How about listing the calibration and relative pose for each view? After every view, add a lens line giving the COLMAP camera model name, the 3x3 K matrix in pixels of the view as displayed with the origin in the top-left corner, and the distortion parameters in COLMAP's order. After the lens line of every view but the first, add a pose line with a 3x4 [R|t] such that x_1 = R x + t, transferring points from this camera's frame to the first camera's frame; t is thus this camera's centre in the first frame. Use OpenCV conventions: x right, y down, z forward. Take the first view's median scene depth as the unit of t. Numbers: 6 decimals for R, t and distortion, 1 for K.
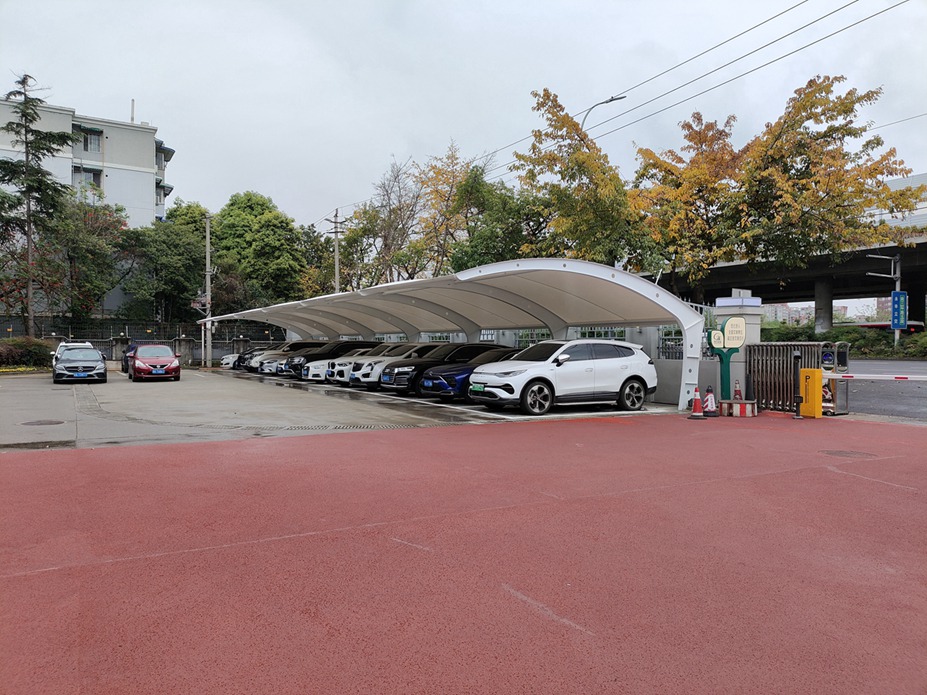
lens RADIAL K [[681.0, 0, 463.5], [0, 681.0, 347.5], [0, 0, 1]] dist [0.024423, -0.004153]
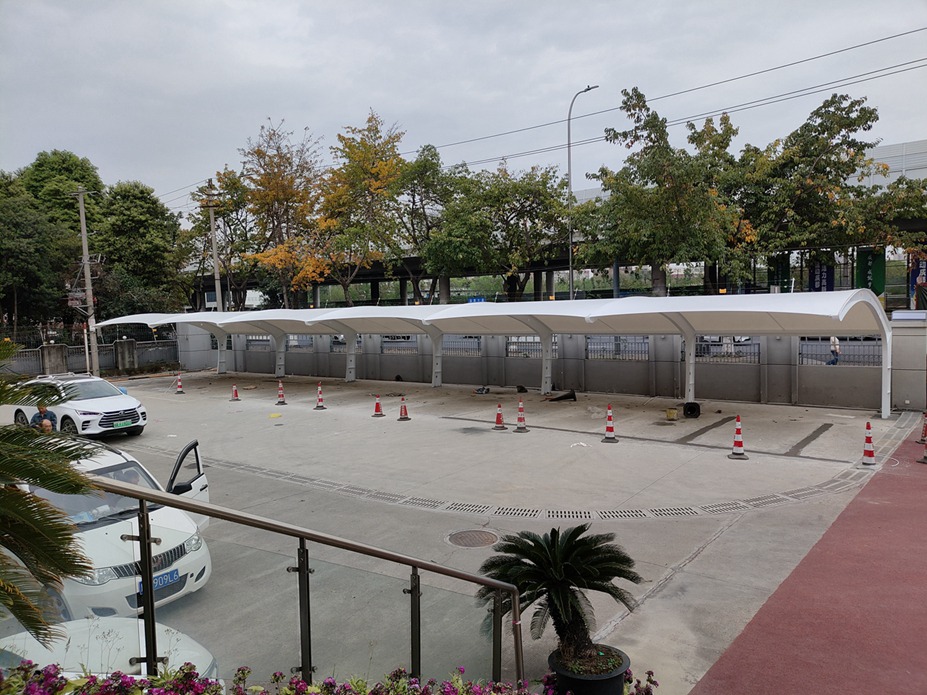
lens RADIAL K [[681.9, 0, 464.1], [0, 681.9, 345.5], [0, 0, 1]] dist [0.028084, -0.011670]
pose [[0.930010, -0.061684, 0.362321, -0.394506], [0.040427, 0.997003, 0.065966, -0.070700], [-0.365304, -0.046701, 0.929716, 0.132337]]
